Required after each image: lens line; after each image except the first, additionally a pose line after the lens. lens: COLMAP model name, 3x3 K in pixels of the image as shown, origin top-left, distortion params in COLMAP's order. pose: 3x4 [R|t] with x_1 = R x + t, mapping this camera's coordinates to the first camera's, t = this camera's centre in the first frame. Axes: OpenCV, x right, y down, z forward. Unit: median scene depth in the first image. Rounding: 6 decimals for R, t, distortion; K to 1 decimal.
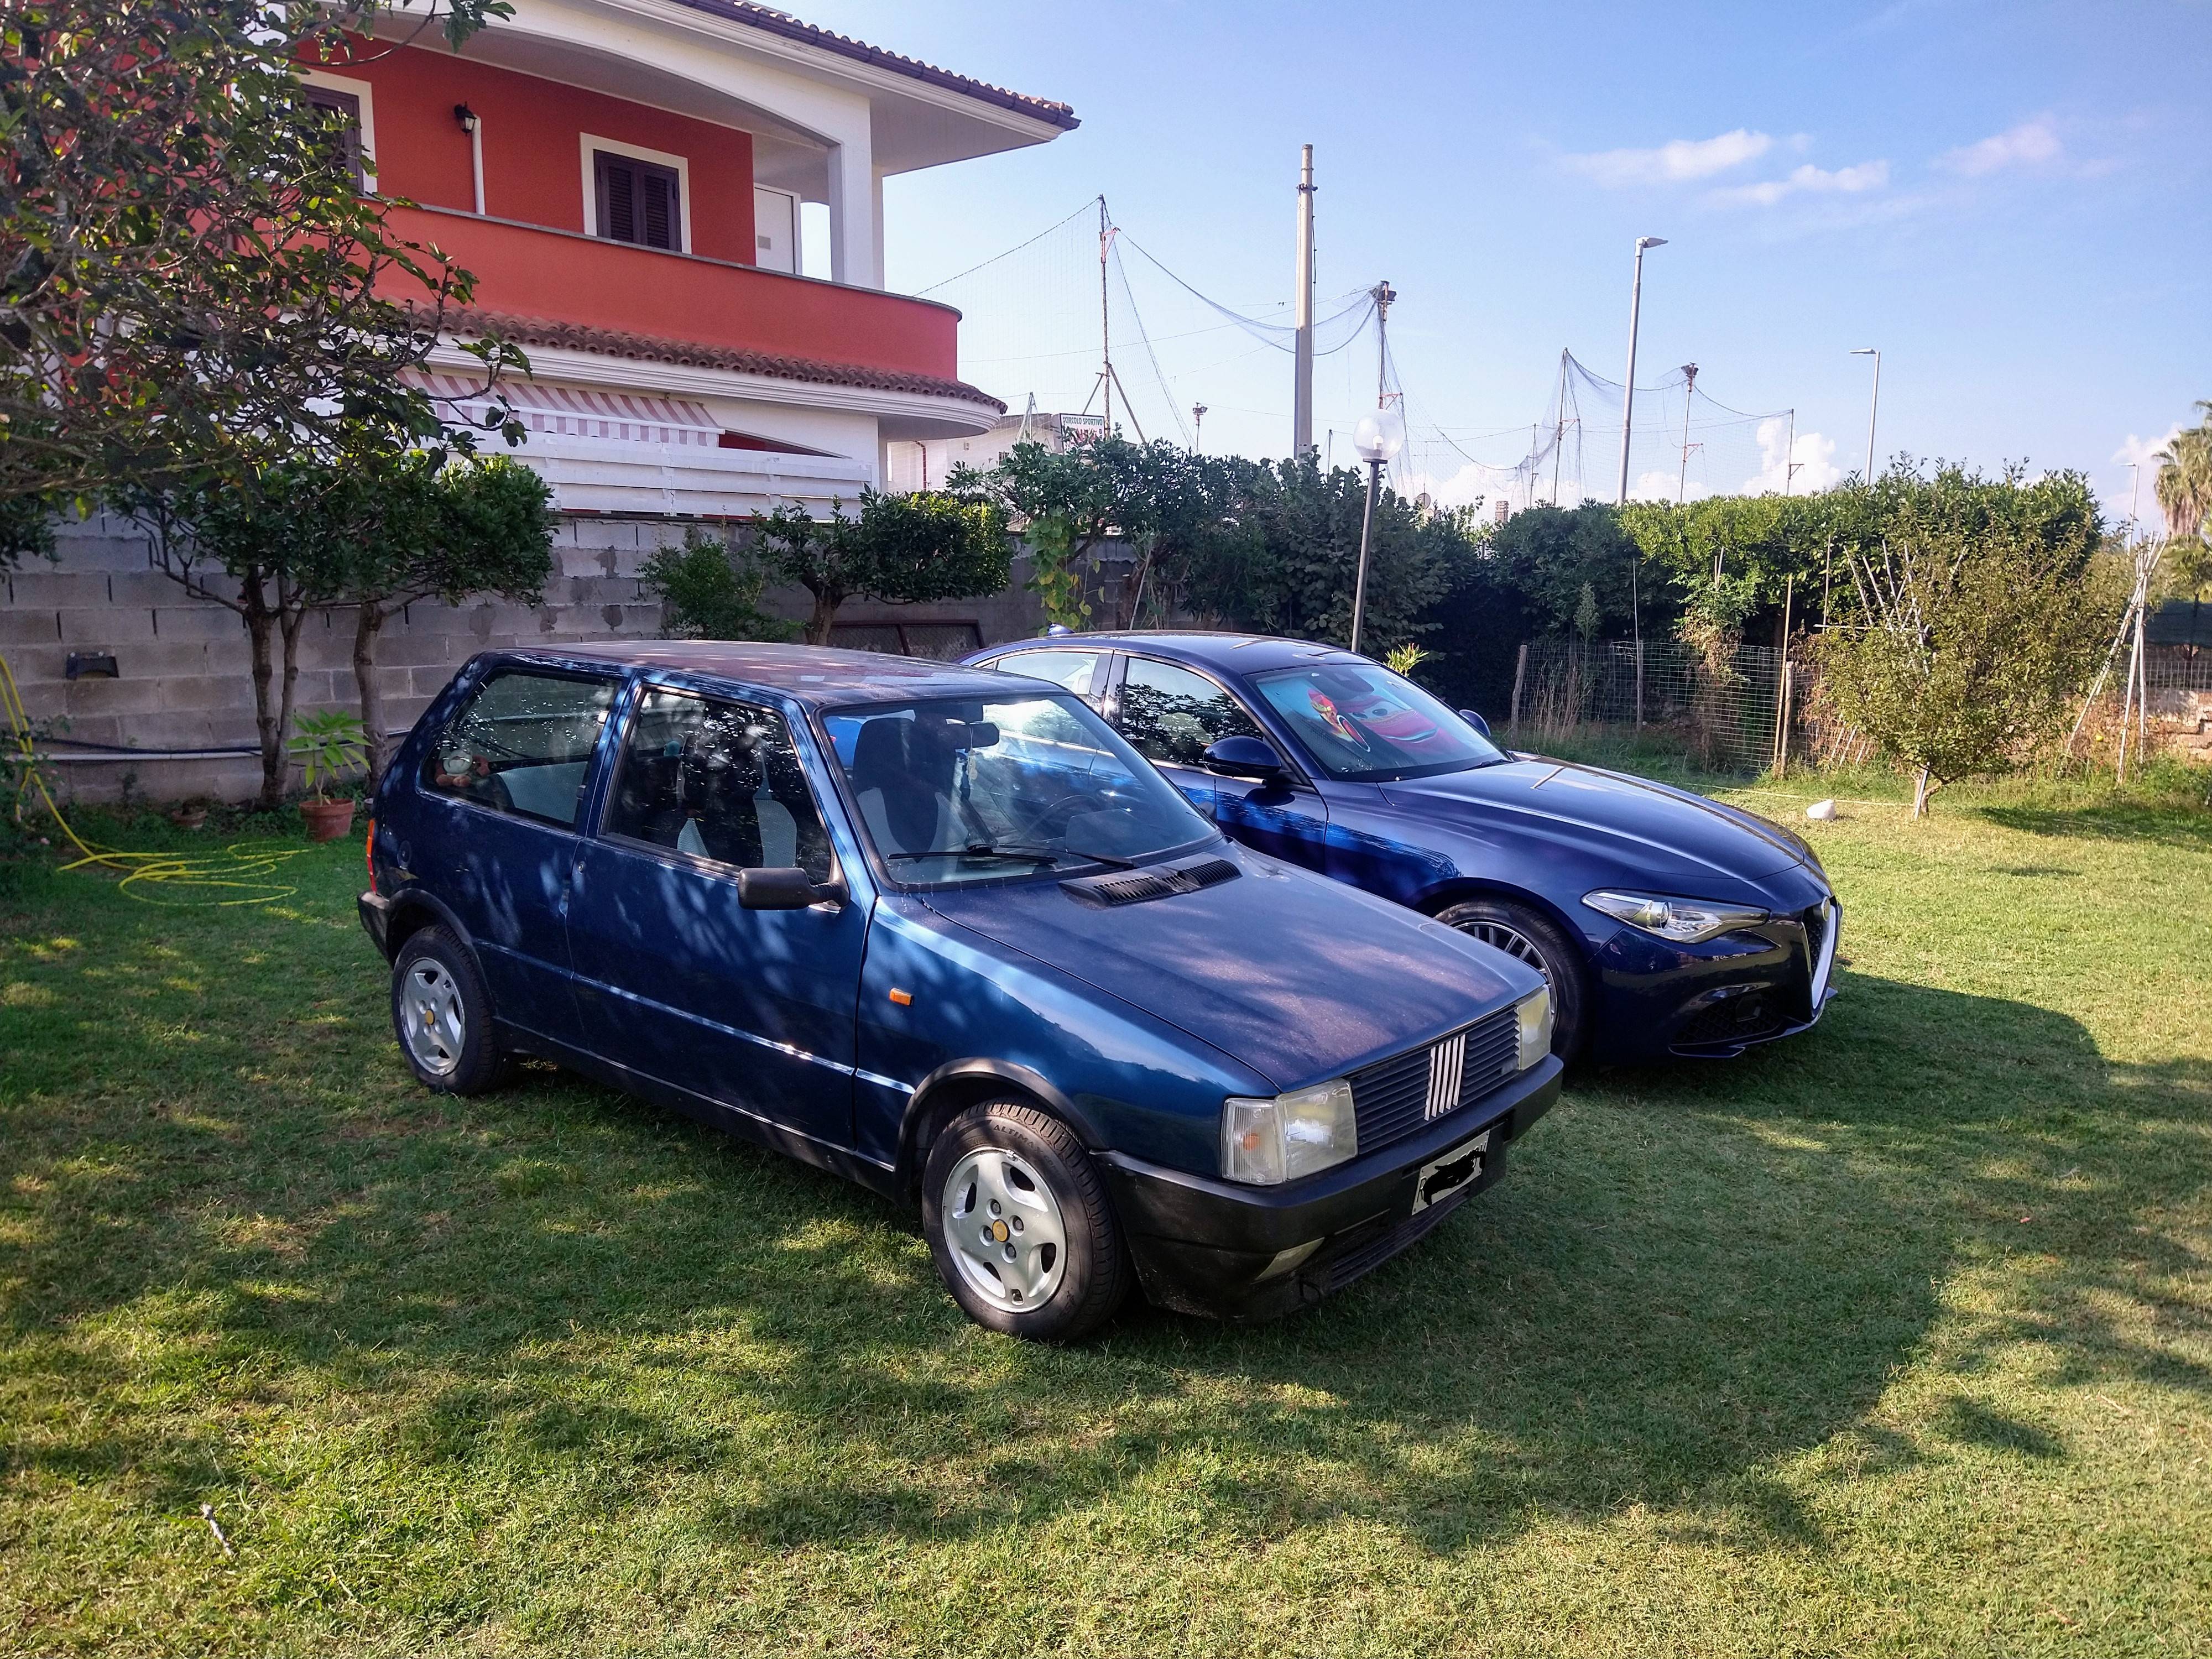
lens RADIAL K [[1661.3, 0, 1106.0], [0, 1661.3, 829.5], [0, 0, 1]] dist [0.090660, -0.121149]
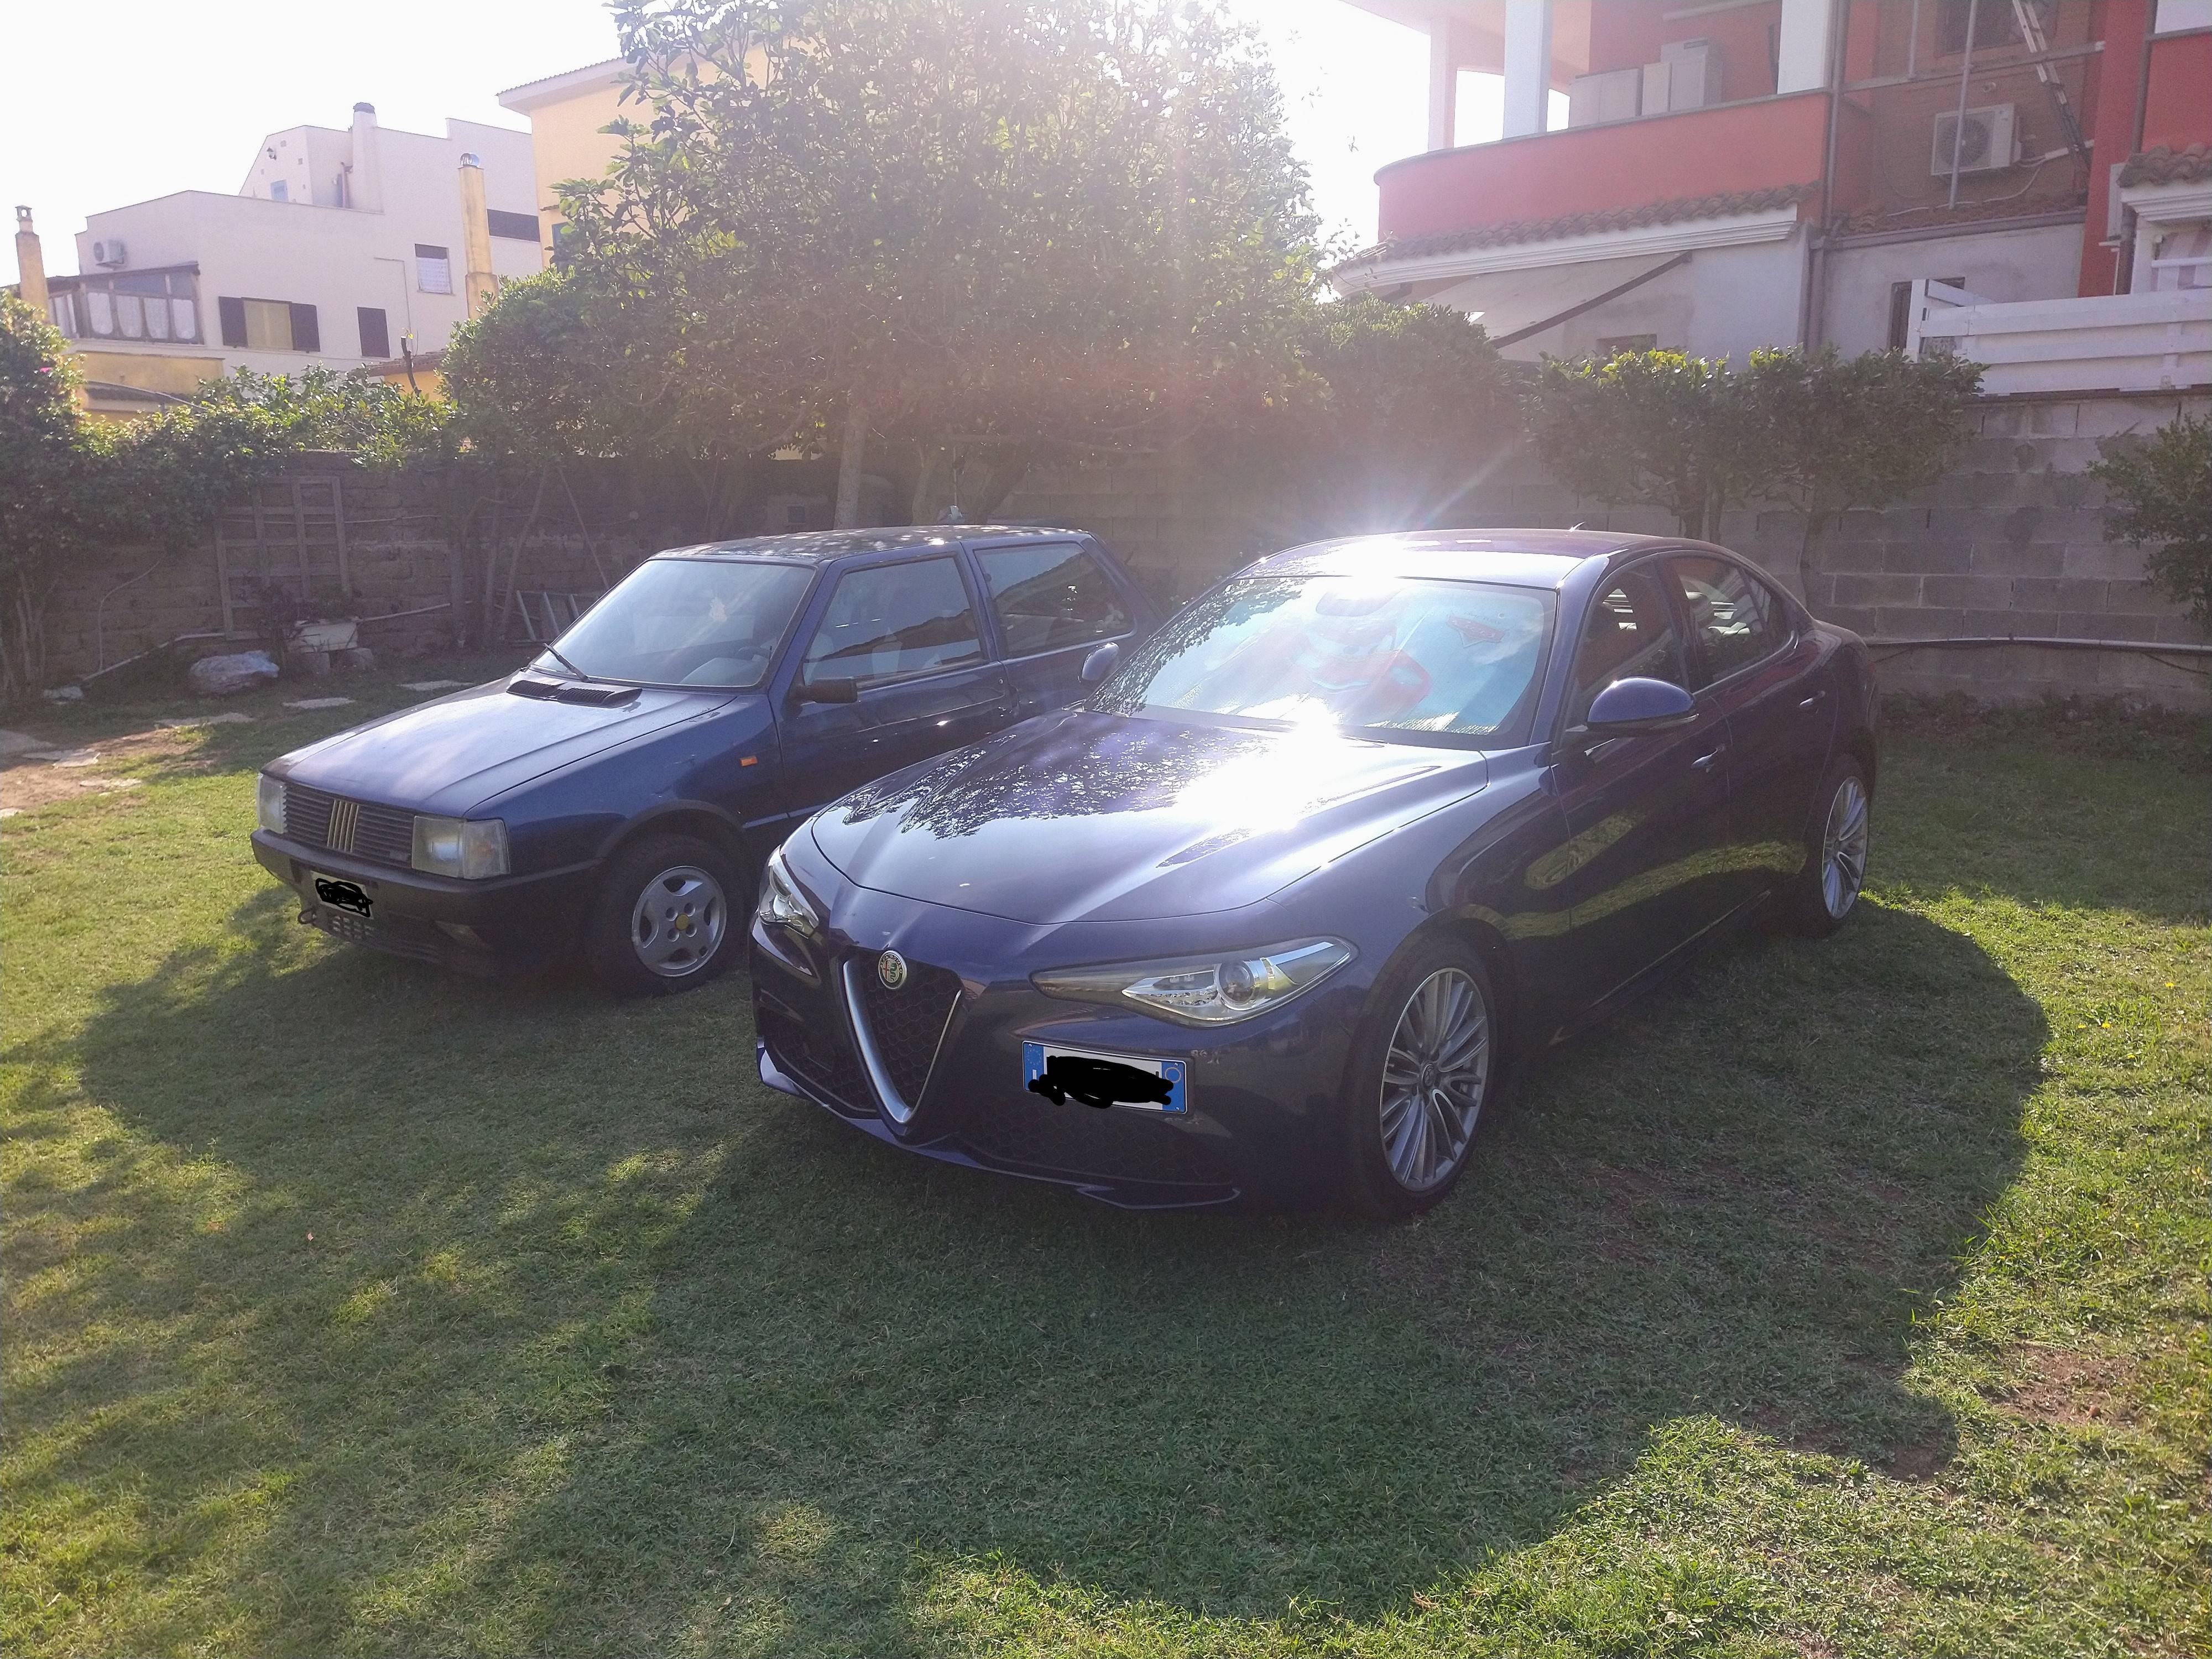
lens RADIAL K [[1661.3, 0, 1106.0], [0, 1661.3, 829.5], [0, 0, 1]] dist [0.090660, -0.121149]
pose [[-0.038868, 0.183946, -0.982168, 0.946120], [-0.142741, 0.971808, 0.187655, -0.121033], [0.988997, 0.147490, -0.011516, 0.999722]]
